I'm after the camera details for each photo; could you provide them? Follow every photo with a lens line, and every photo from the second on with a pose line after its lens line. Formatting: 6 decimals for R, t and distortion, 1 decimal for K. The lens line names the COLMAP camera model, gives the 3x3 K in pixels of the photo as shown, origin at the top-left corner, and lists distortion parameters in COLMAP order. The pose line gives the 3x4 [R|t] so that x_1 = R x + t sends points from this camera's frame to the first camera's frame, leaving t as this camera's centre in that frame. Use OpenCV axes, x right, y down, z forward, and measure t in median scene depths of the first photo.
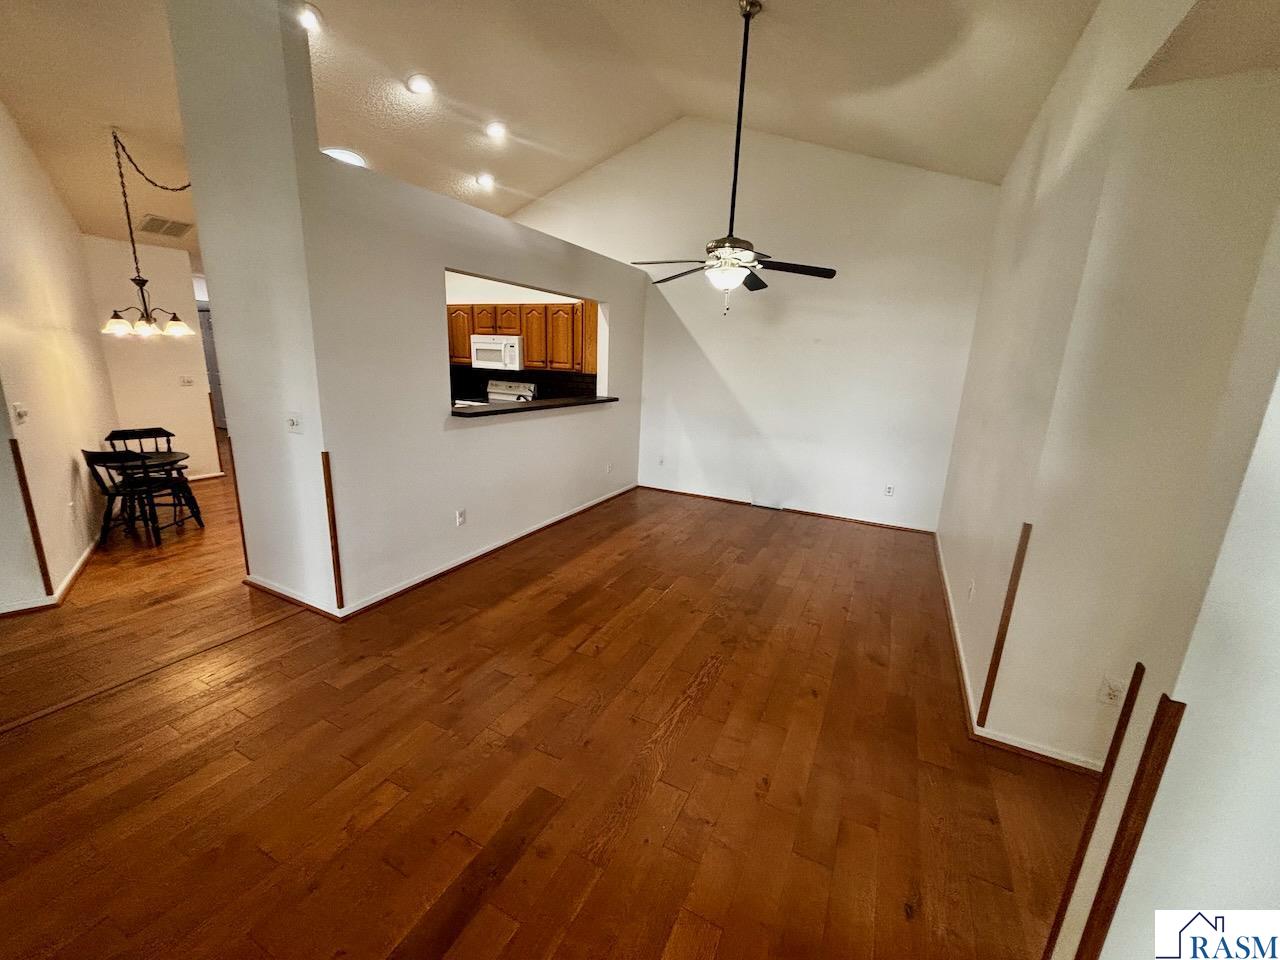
lens RADIAL K [[514.6, 0, 642.8], [0, 514.6, 479.1], [0, 0, 1]] dist [0.003679, -0.001497]
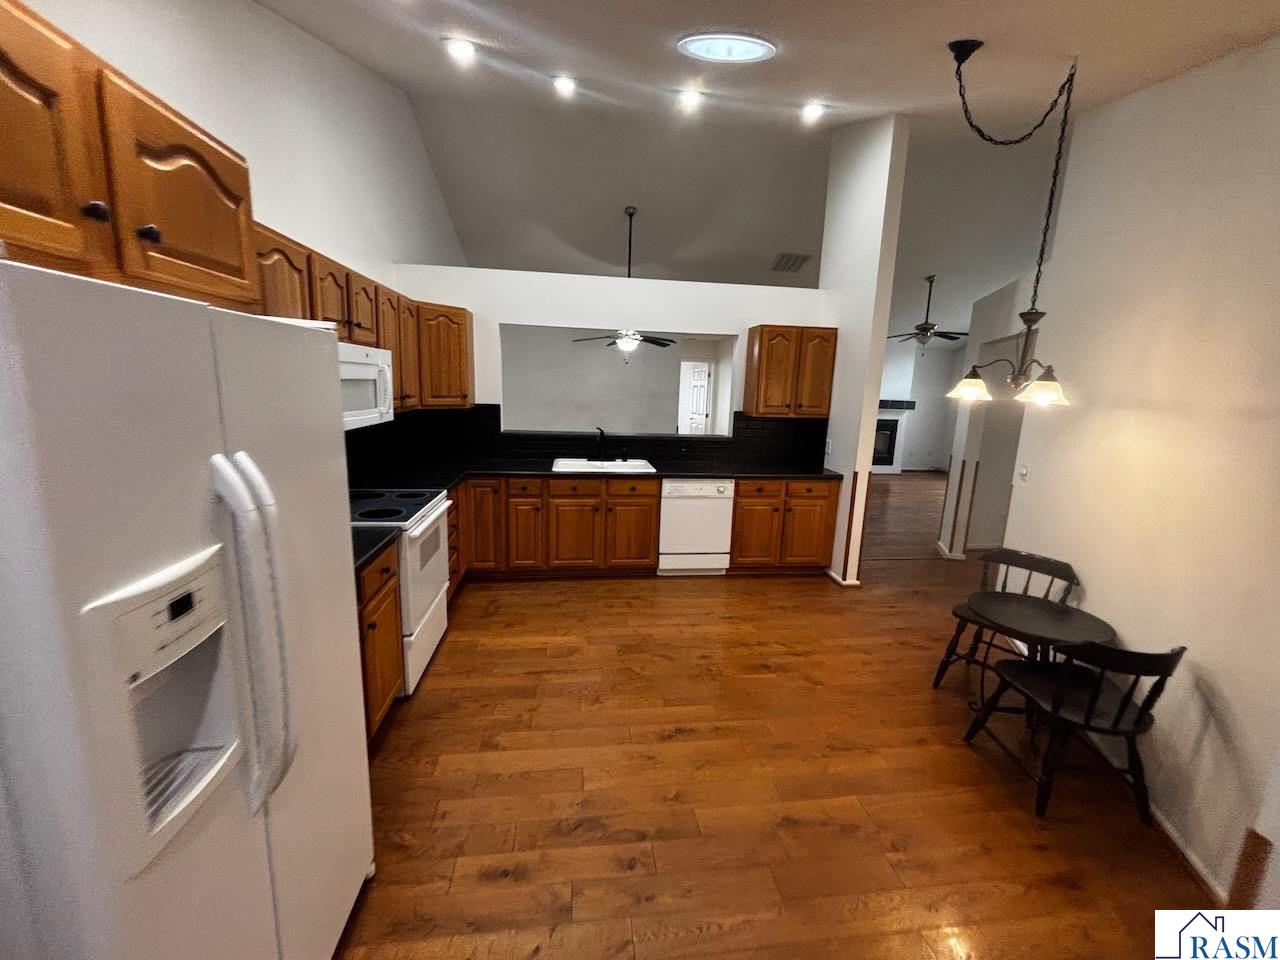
lens RADIAL K [[514.6, 0, 644.1], [0, 514.6, 483.7], [0, 0, 1]] dist [0.003679, -0.001497]
pose [[-0.565173, -0.210706, 0.797611, -0.822343], [0.135728, 0.929909, 0.341830, -0.308946], [-0.813731, 0.301451, -0.496960, 1.138244]]
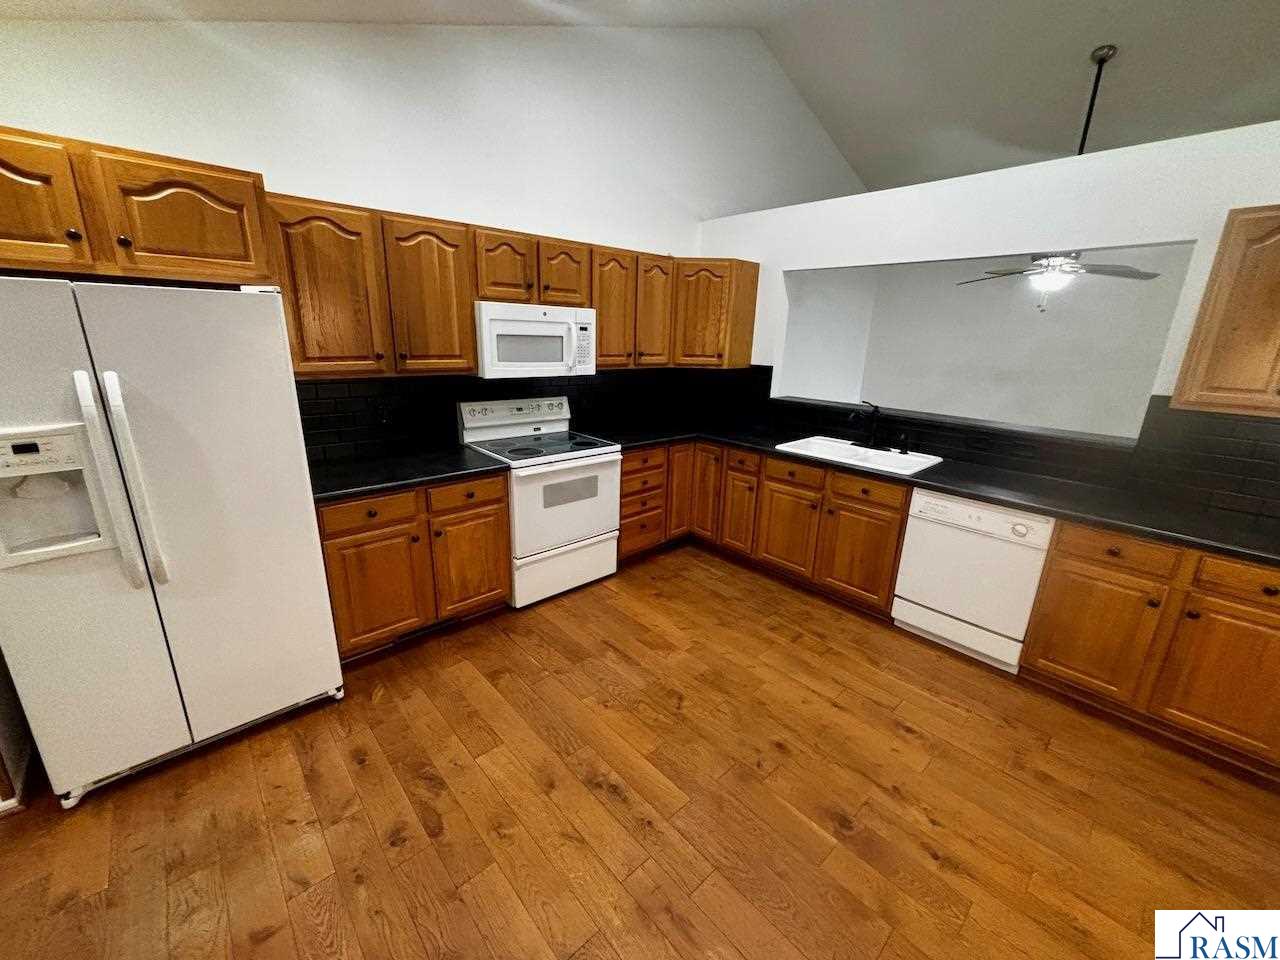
lens RADIAL K [[514.6, 0, 635.9], [0, 514.6, 481.8], [0, 0, 1]] dist [0.003679, -0.001497]
pose [[0.358994, -0.287873, 0.887836, -0.776220], [0.199586, 0.952920, 0.228274, -0.233705], [-0.911750, 0.095250, 0.399548, 0.813734]]
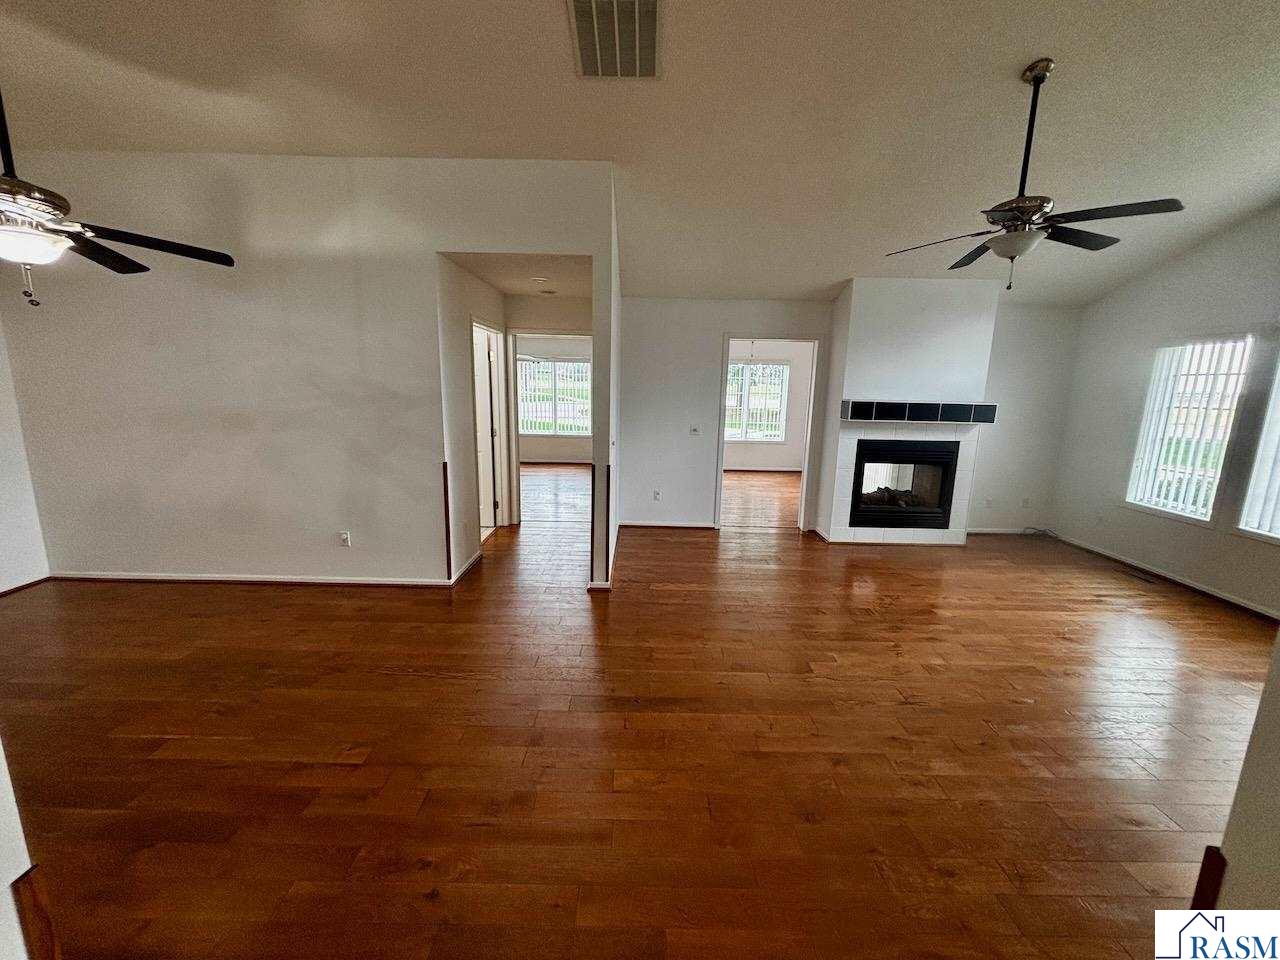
lens RADIAL K [[514.6, 0, 638.7], [0, 514.6, 488.8], [0, 0, 1]] dist [0.003679, -0.001497]
pose [[-0.446306, -0.220794, 0.867215, -0.433190], [0.167983, 0.931186, 0.323533, -0.112352], [-0.878972, 0.290072, -0.378504, 0.389085]]
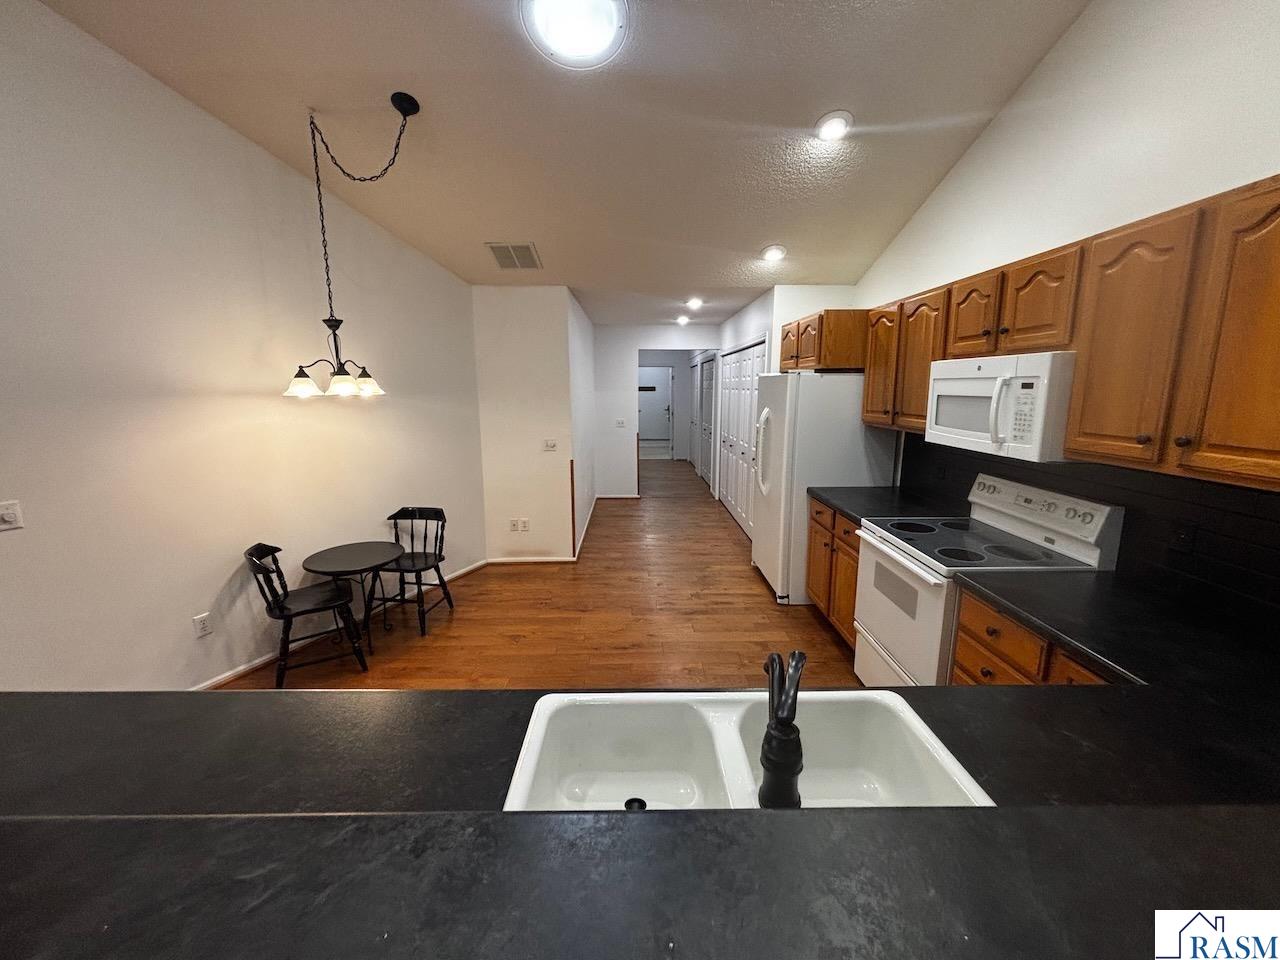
lens RADIAL K [[514.6, 0, 638.0], [0, 514.6, 477.6], [0, 0, 1]] dist [0.003679, -0.001497]
pose [[0.455536, 0.116147, -0.882608, -0.085422], [-0.185532, 0.982068, 0.033478, -0.180975], [0.870669, 0.148502, 0.468916, 0.699480]]
